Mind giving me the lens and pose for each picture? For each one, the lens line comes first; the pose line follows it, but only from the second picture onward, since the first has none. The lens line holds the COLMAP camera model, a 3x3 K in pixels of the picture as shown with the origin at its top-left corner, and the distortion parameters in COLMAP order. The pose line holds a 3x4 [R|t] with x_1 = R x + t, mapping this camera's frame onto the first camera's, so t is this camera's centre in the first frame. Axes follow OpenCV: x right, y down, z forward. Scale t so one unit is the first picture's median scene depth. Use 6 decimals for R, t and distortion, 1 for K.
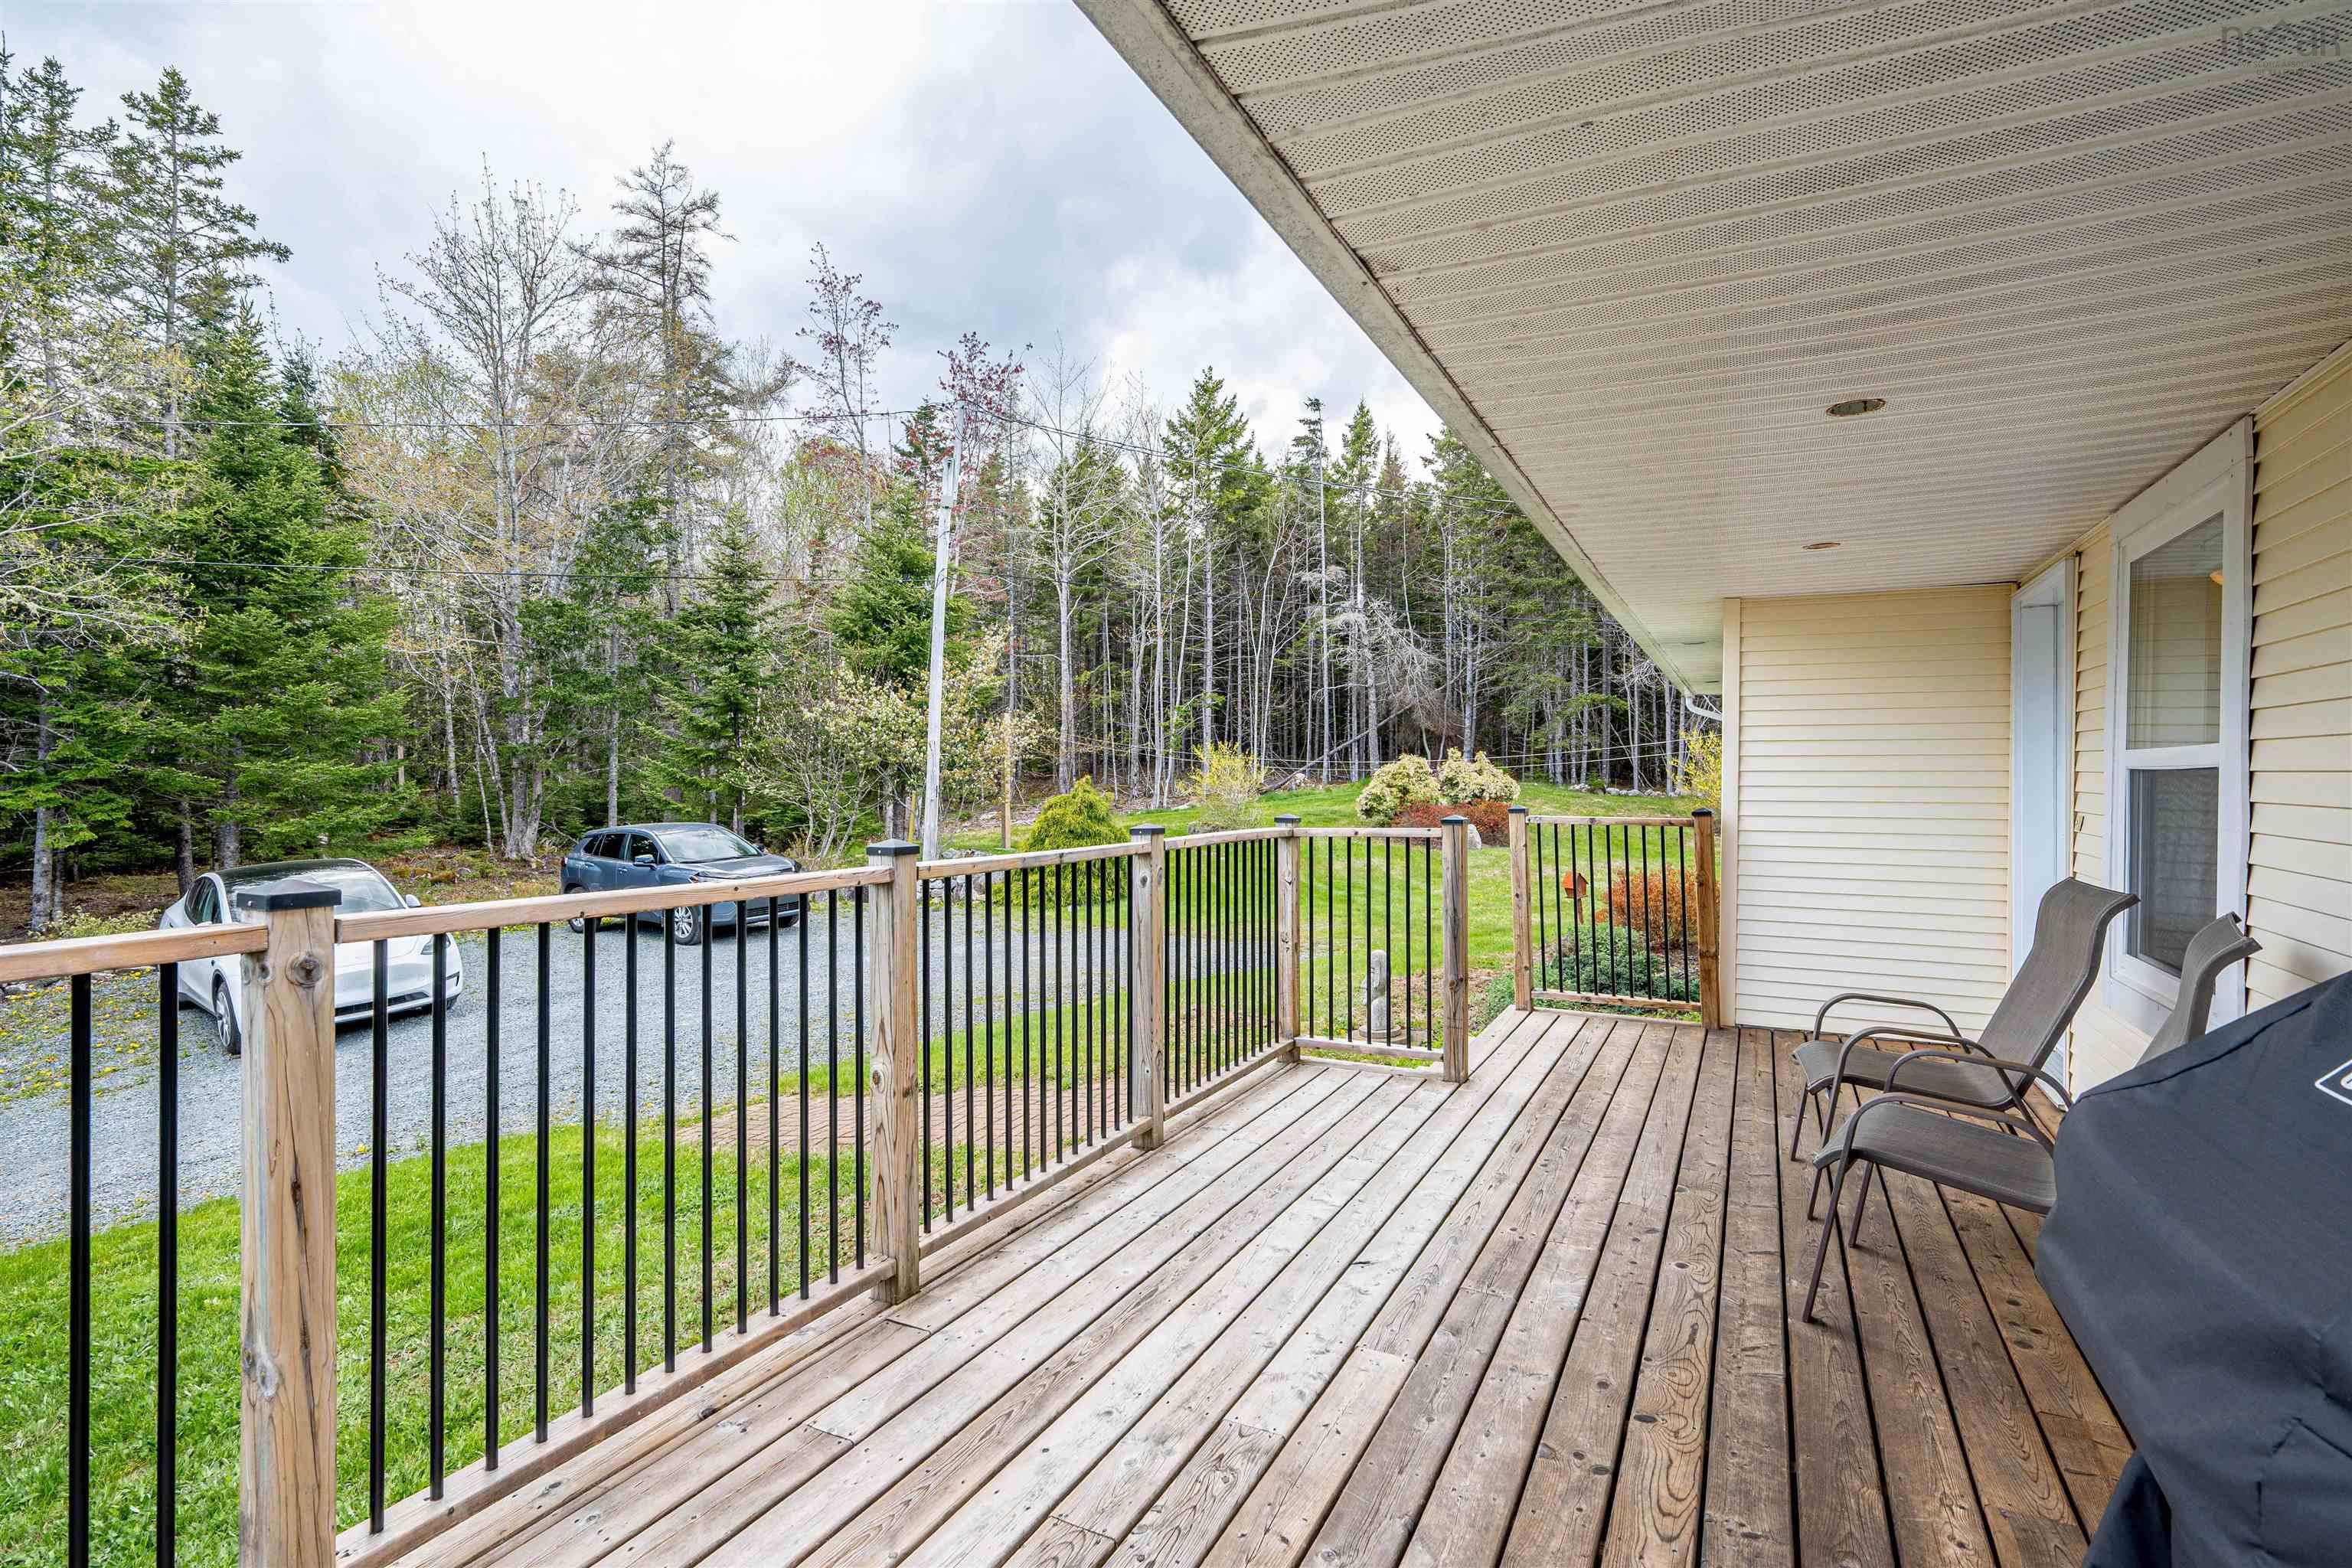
lens RADIAL K [[1184.8, 0, 1176.0], [0, 1184.8, 784.0], [0, 0, 1]] dist [0.003652, 0.000326]
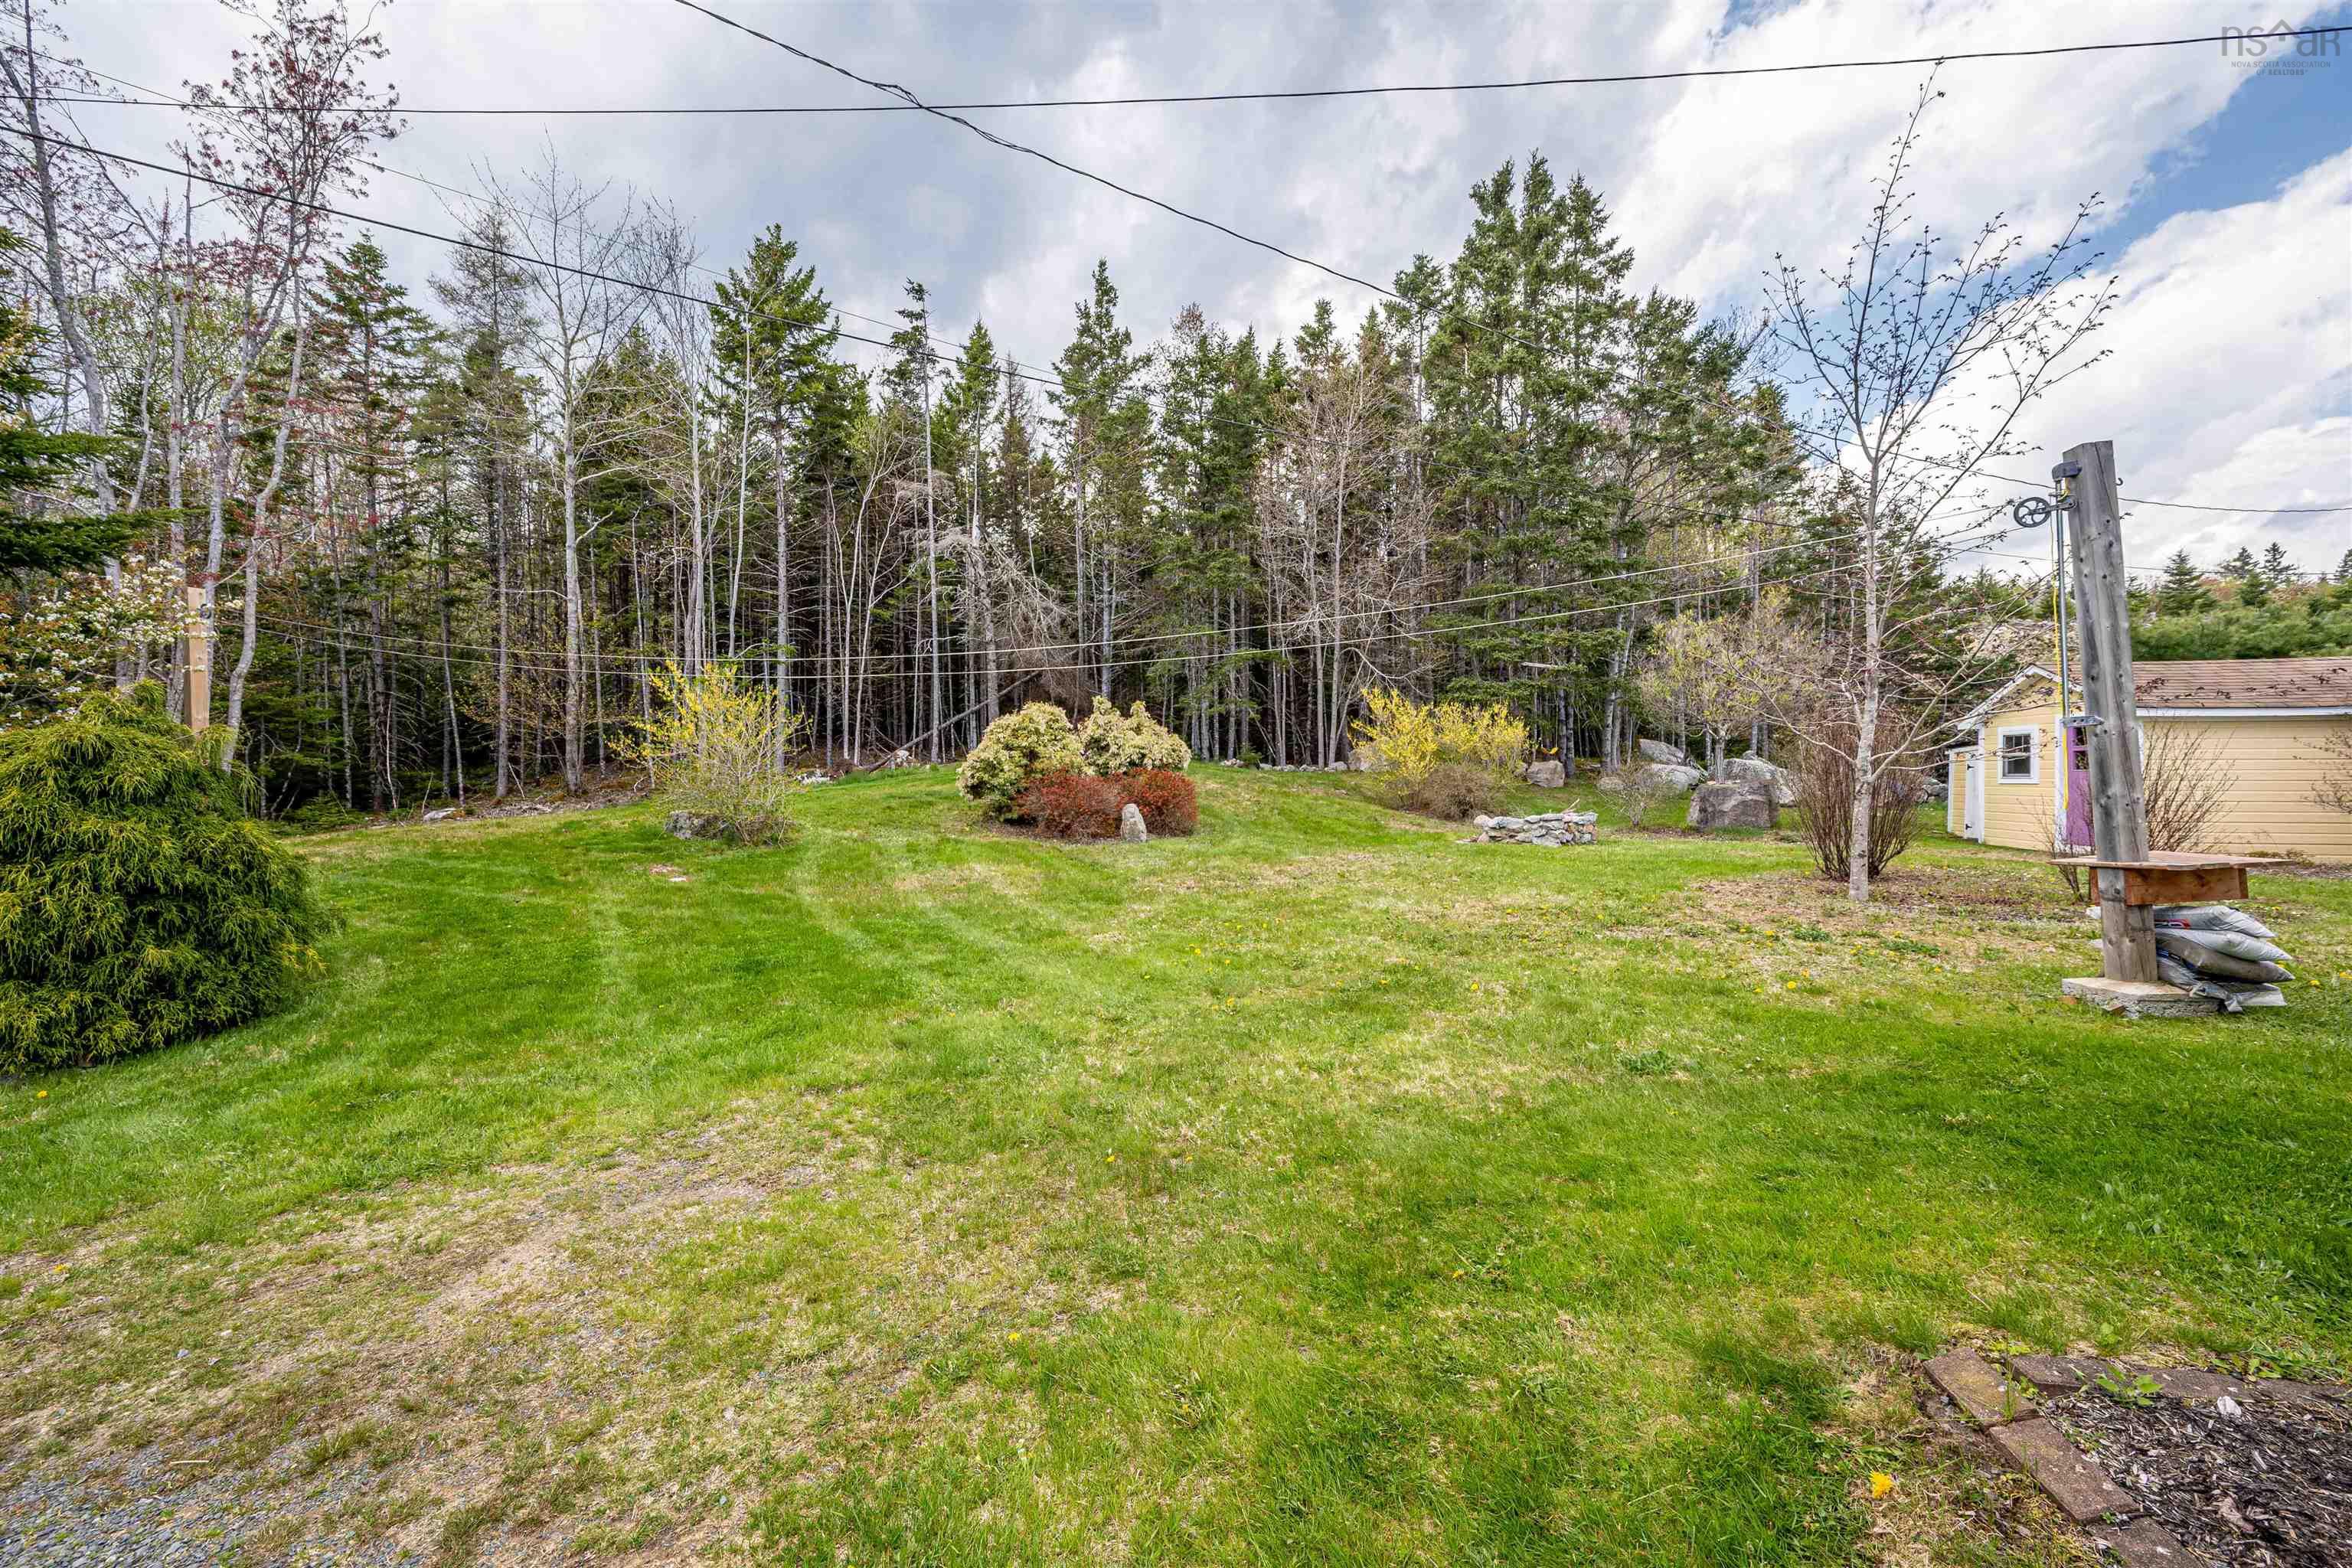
lens RADIAL K [[923.8, 0, 1182.9], [0, 923.8, 767.1], [0, 0, 1]] dist [0.005857, -0.000183]
pose [[0.938944, -0.007048, 0.343999, 0.069362], [0.011184, 0.999887, -0.010042, 0.013301], [-0.343889, 0.013277, 0.938916, 0.356299]]
